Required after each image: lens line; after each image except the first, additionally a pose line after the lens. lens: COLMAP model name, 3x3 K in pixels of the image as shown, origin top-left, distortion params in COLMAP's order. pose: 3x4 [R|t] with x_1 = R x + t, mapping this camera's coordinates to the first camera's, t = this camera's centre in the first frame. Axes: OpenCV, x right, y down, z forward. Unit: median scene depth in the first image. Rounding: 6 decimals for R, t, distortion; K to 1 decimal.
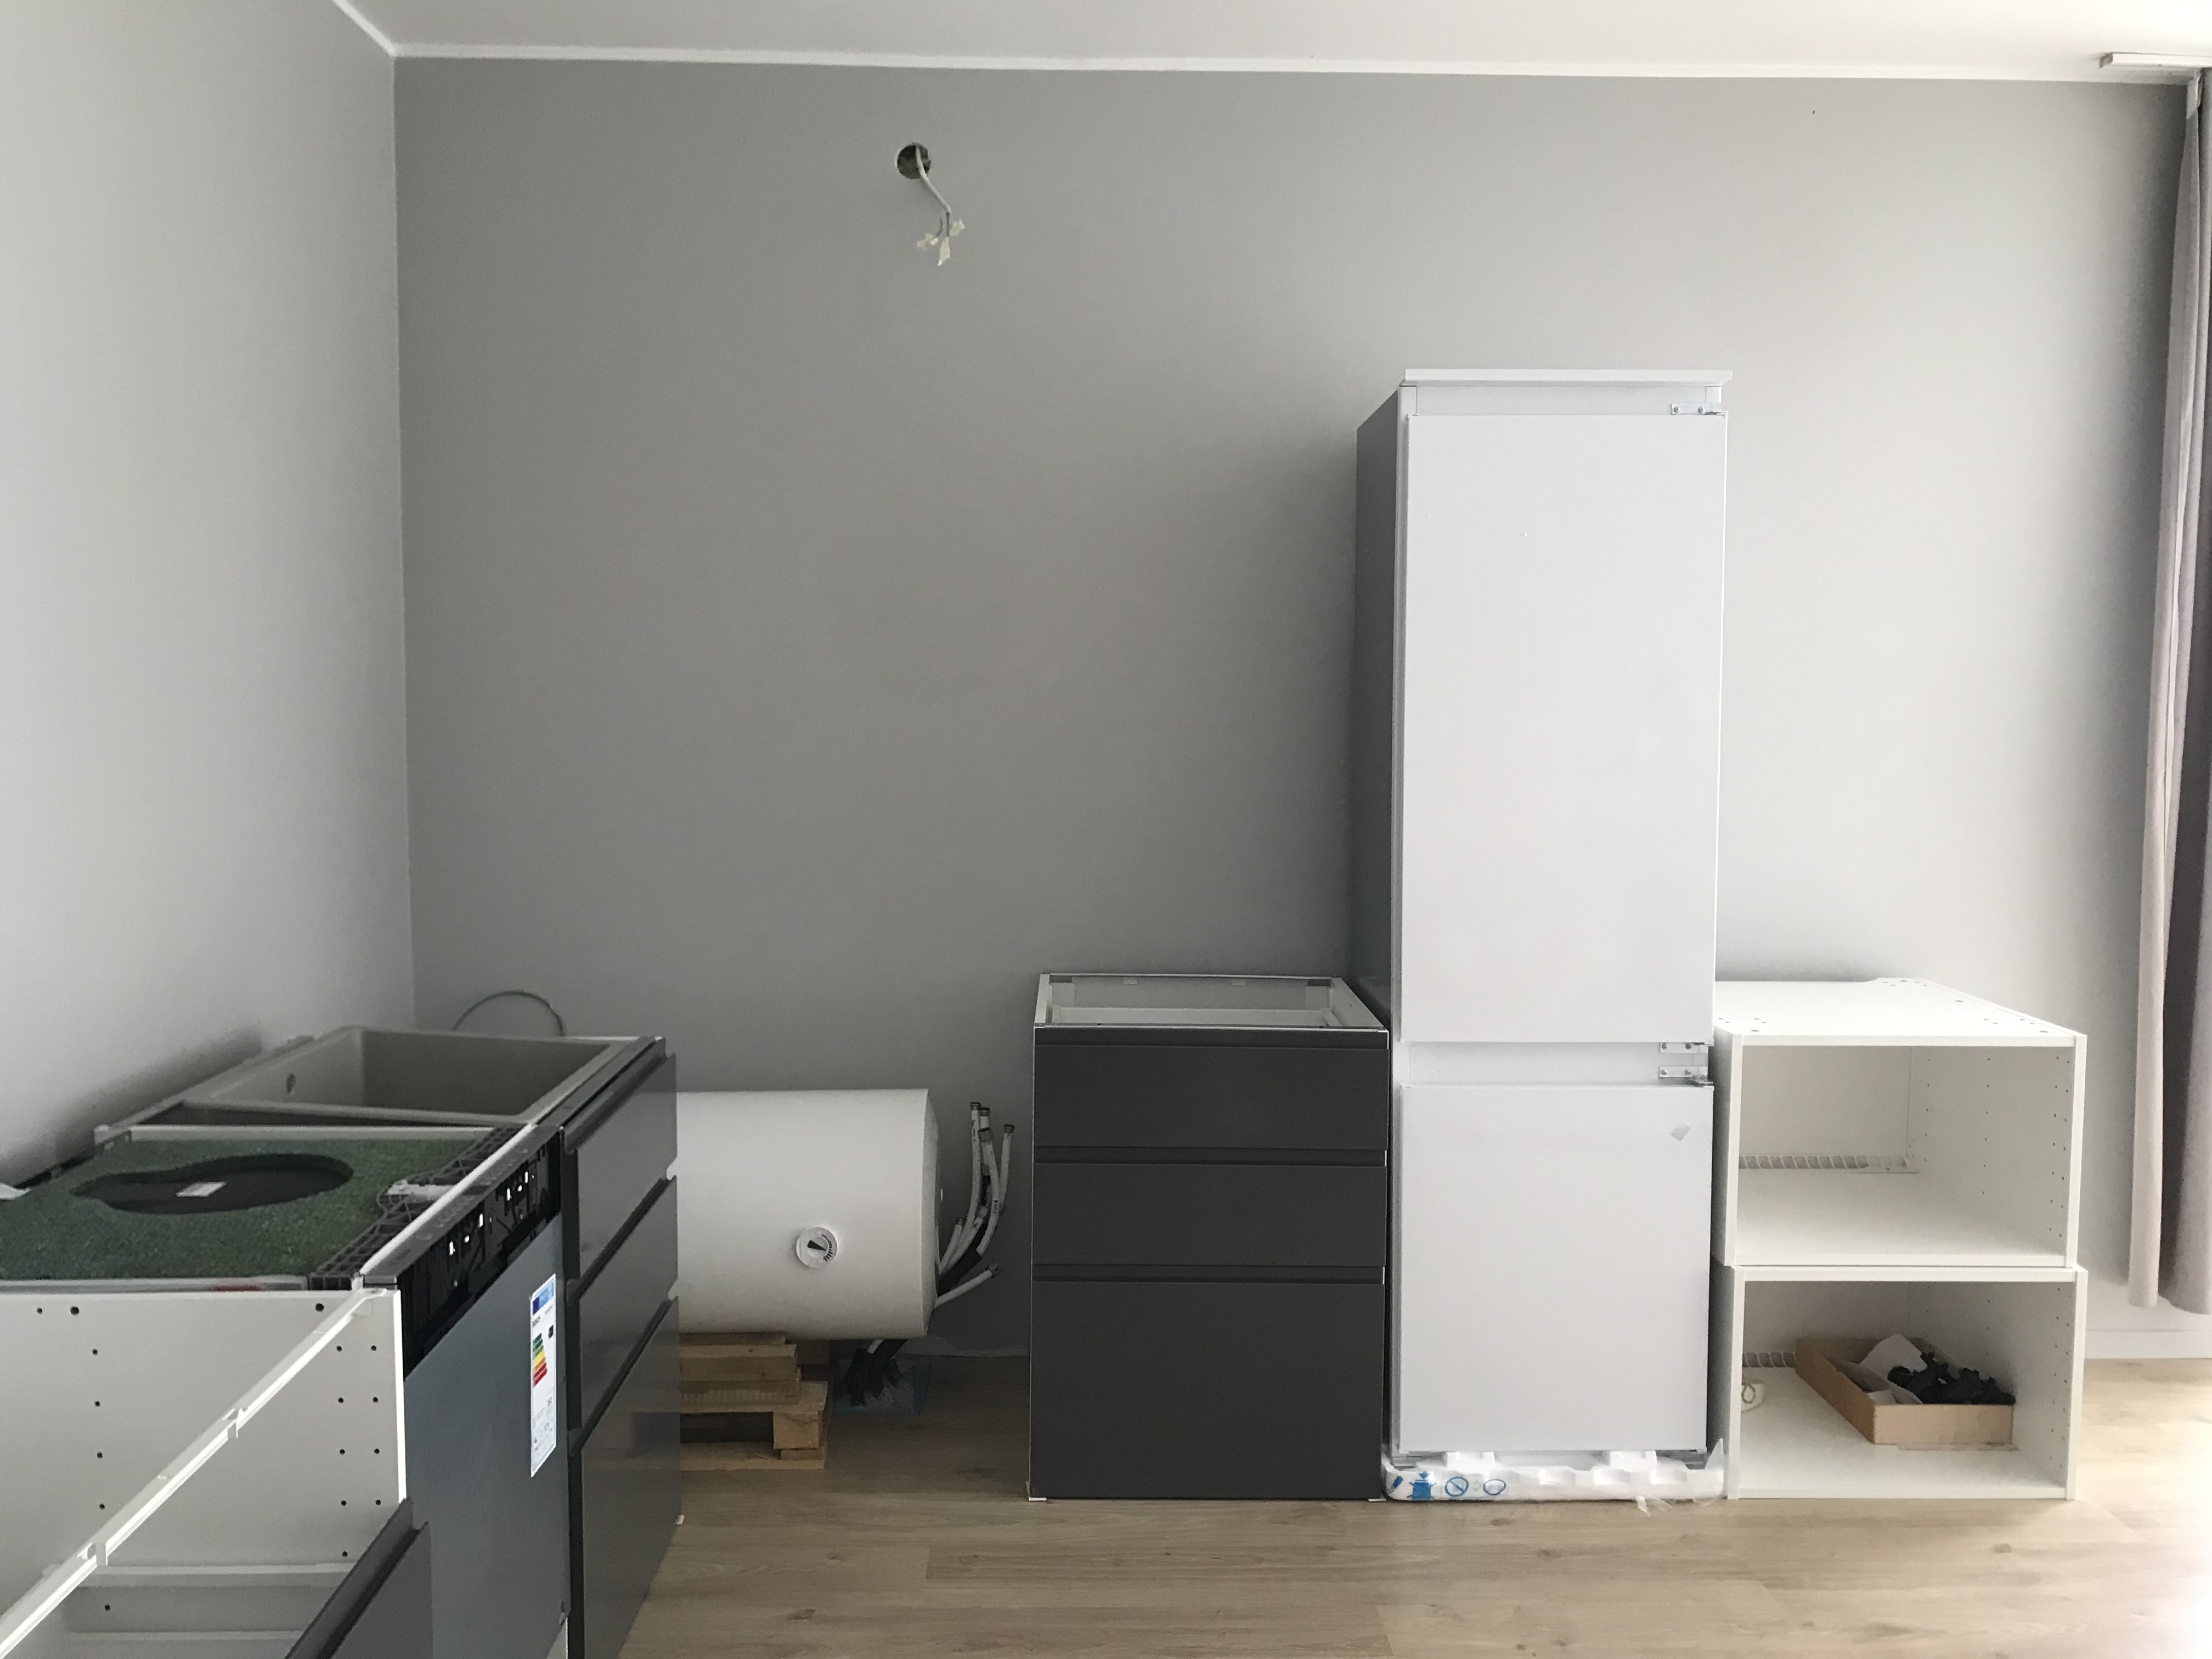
lens RADIAL K [[1813.1, 0, 1106.0], [0, 1813.1, 829.5], [0, 0, 1]] dist [0.034898, -0.002052]
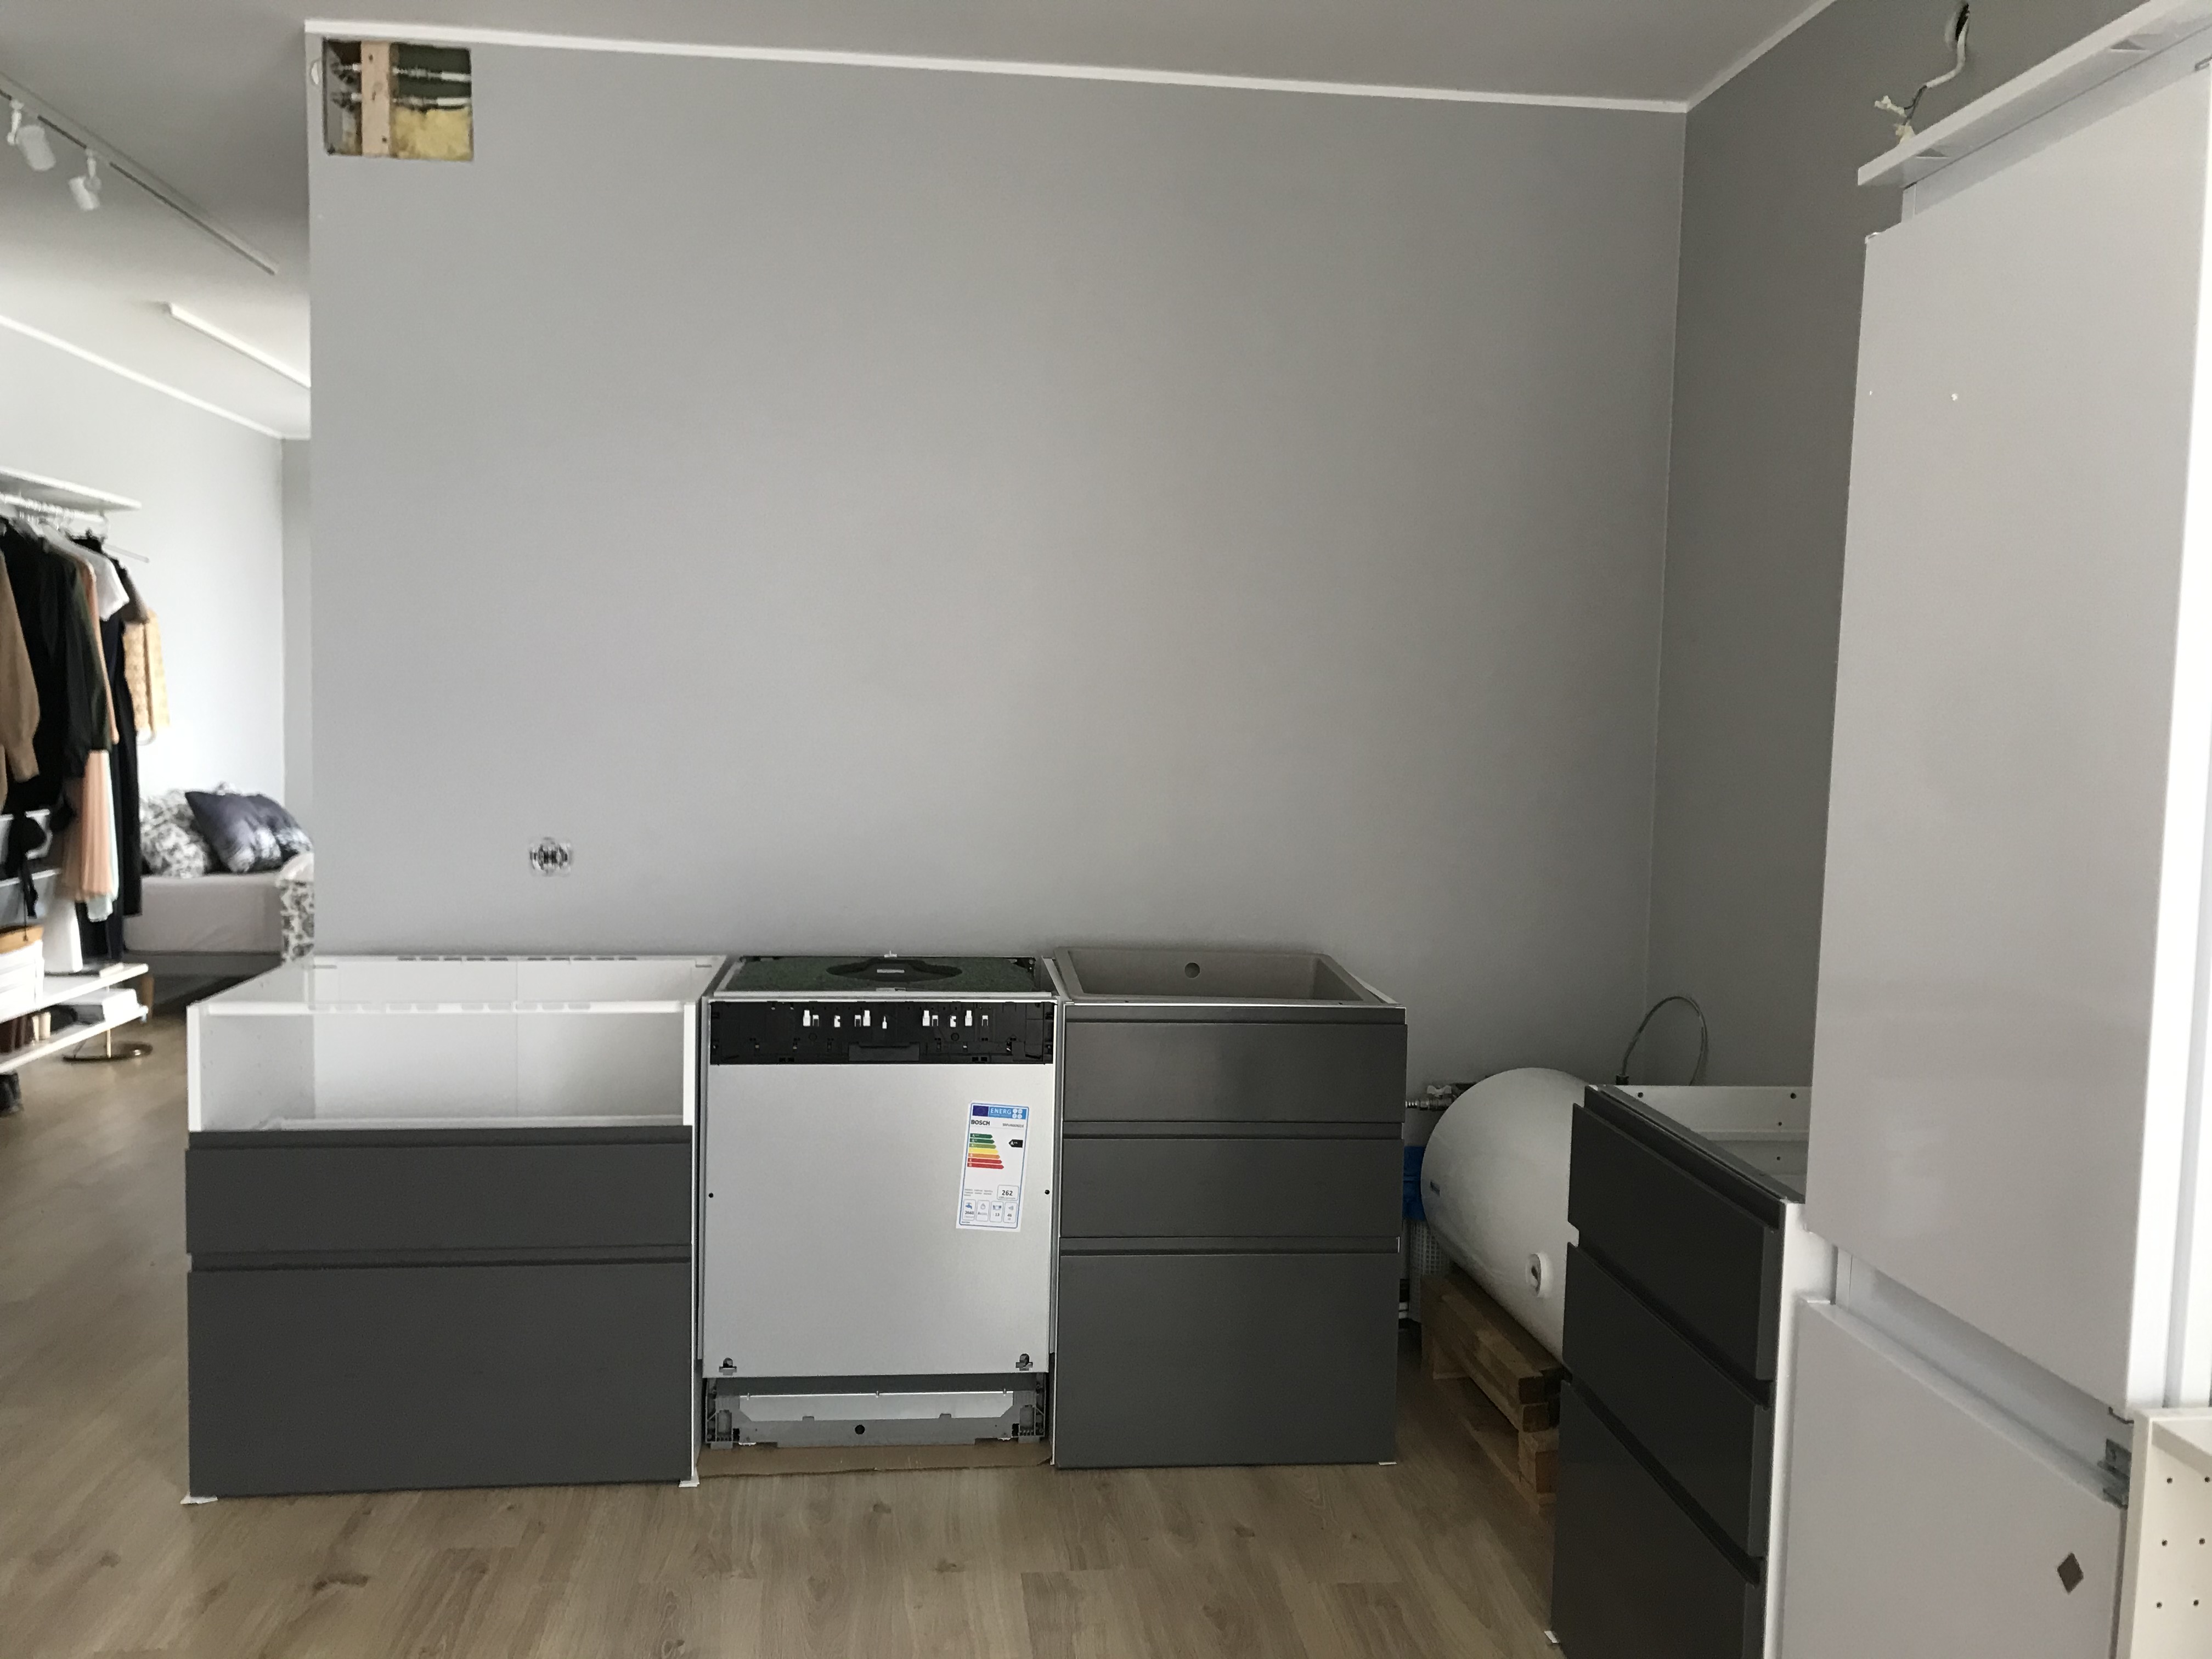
lens RADIAL K [[1812.1, 0, 1106.0], [0, 1812.1, 829.5], [0, 0, 1]] dist [0.072329, -0.093865]
pose [[0.077914, 0.064508, -0.994871, 0.764134], [-0.111759, 0.992180, 0.055581, -0.027447], [0.990676, 0.106855, 0.084514, 0.683301]]
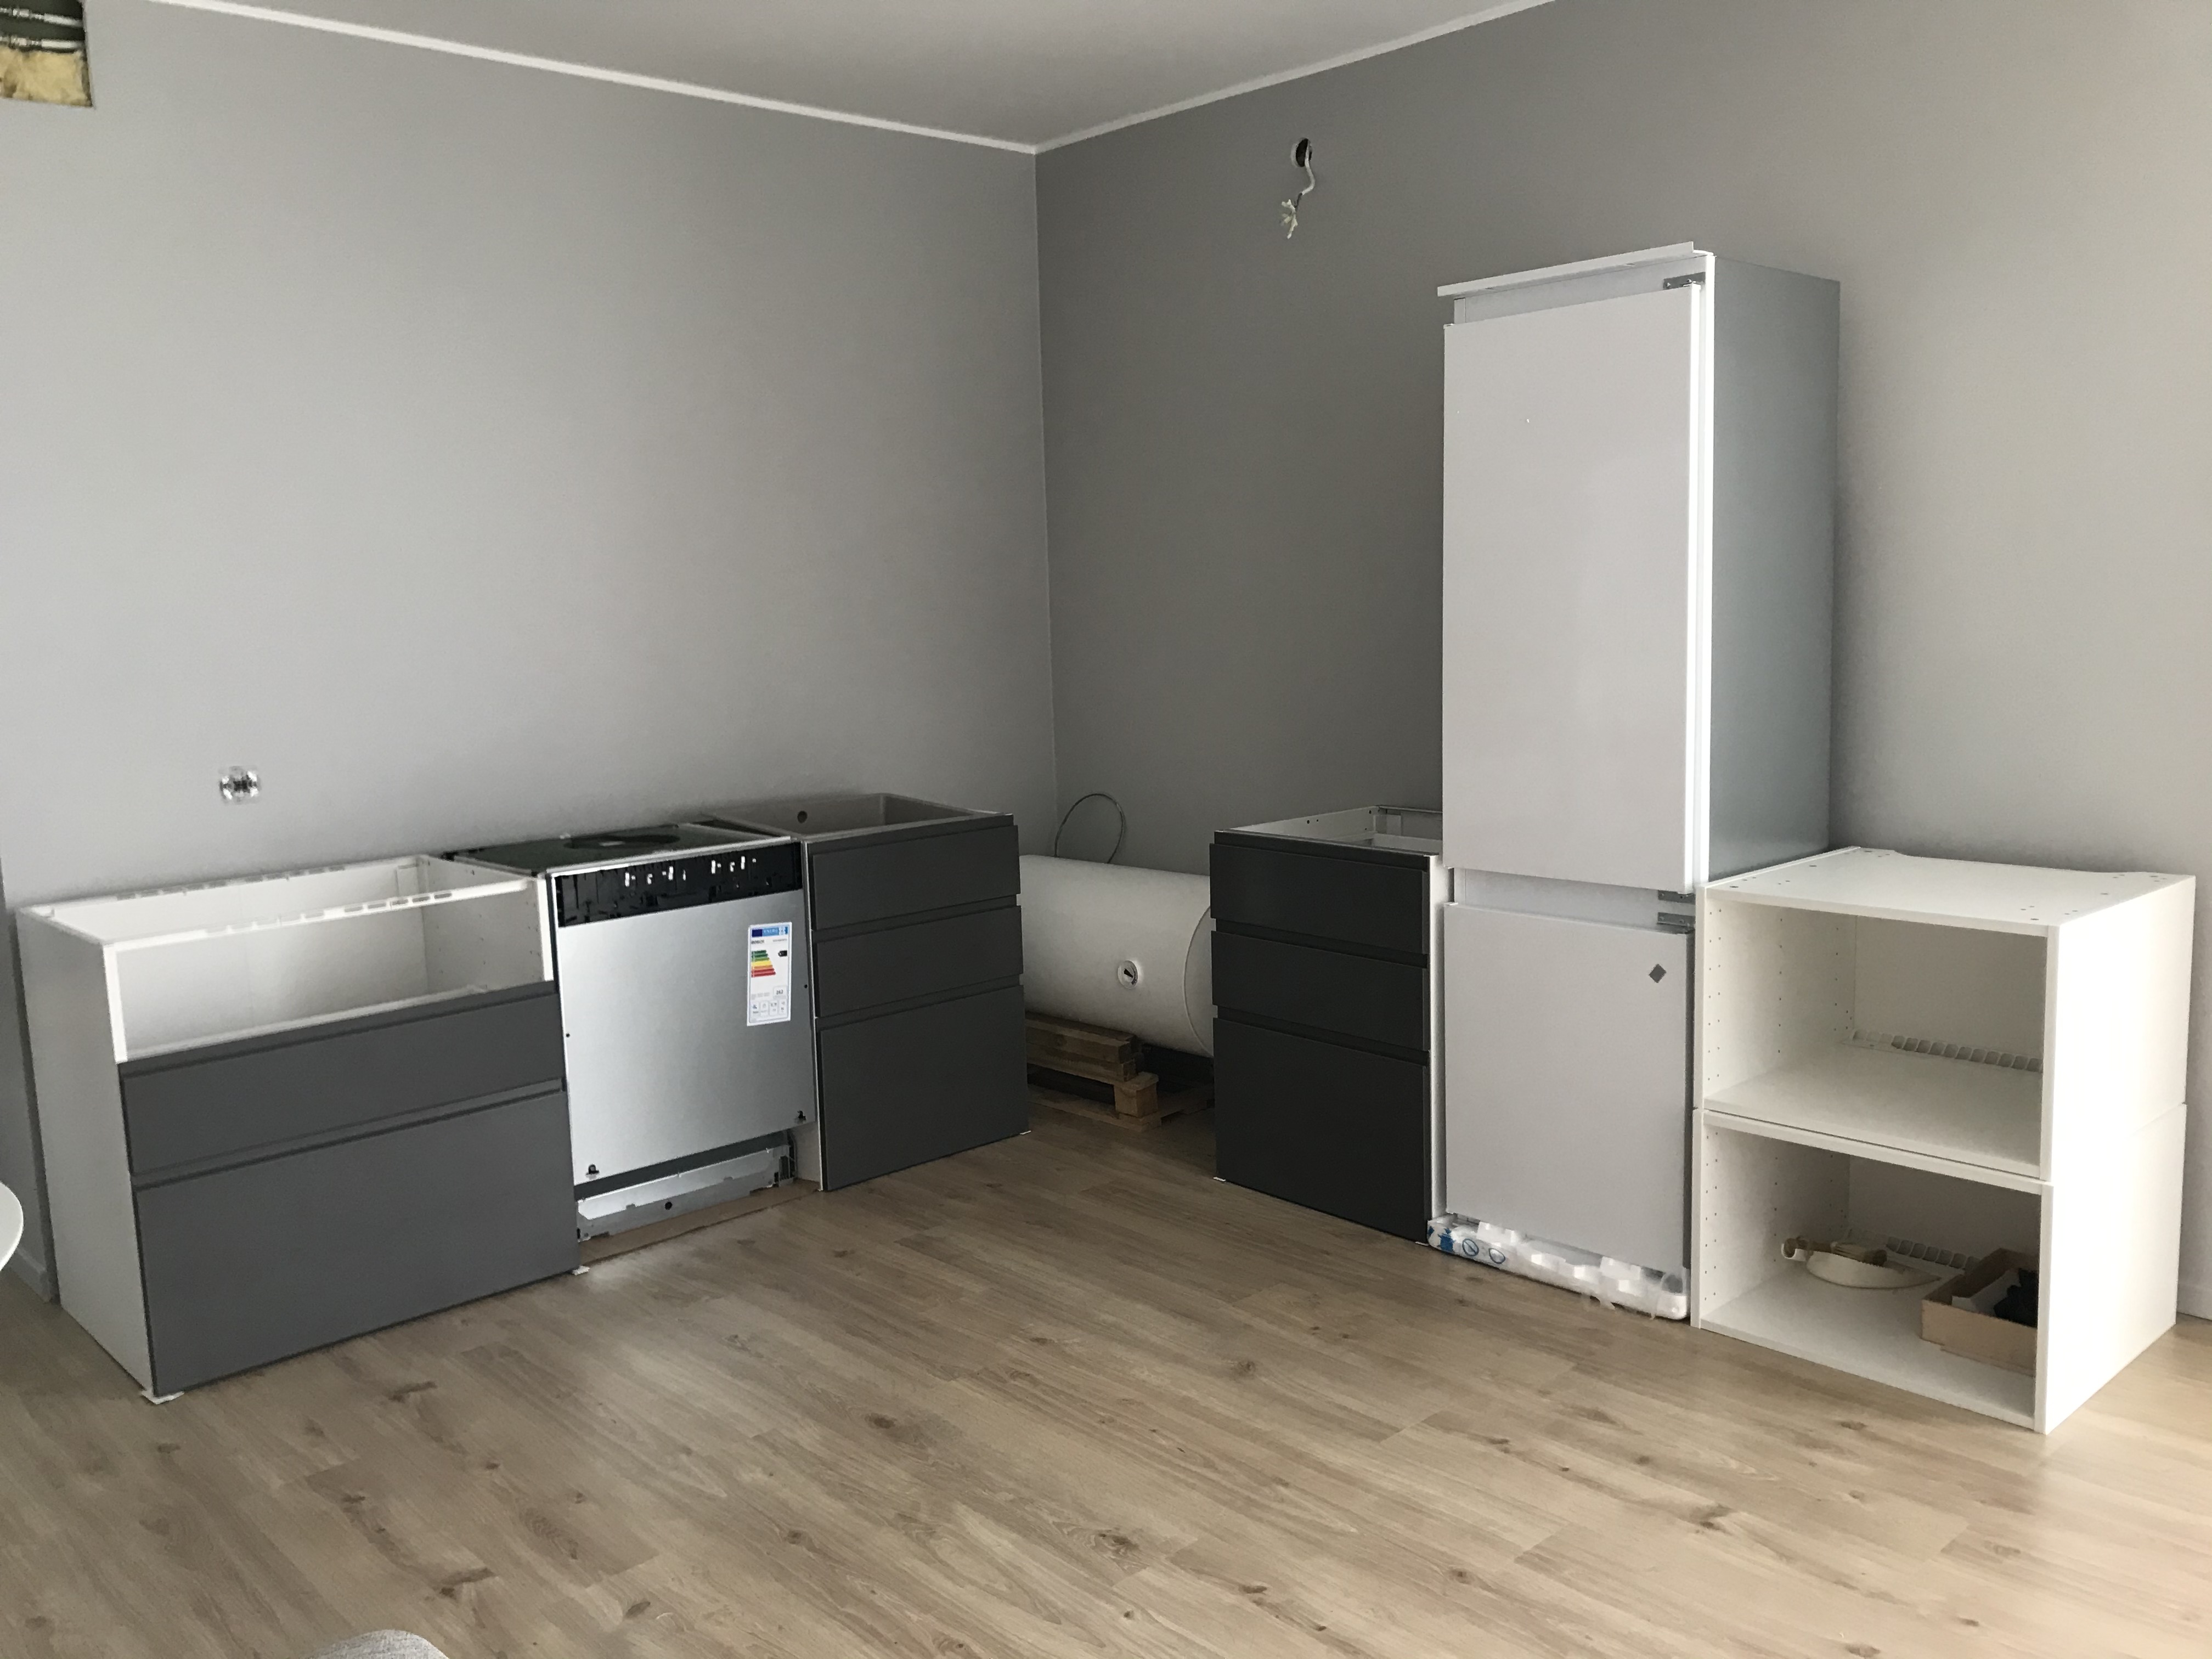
lens RADIAL K [[1812.1, 0, 1106.0], [0, 1812.1, 829.5], [0, 0, 1]] dist [0.072329, -0.093865]
pose [[0.657739, 0.076440, -0.749357, 0.890952], [-0.032034, 0.996776, 0.073562, 0.014587], [0.752564, -0.024379, 0.658067, 0.061288]]
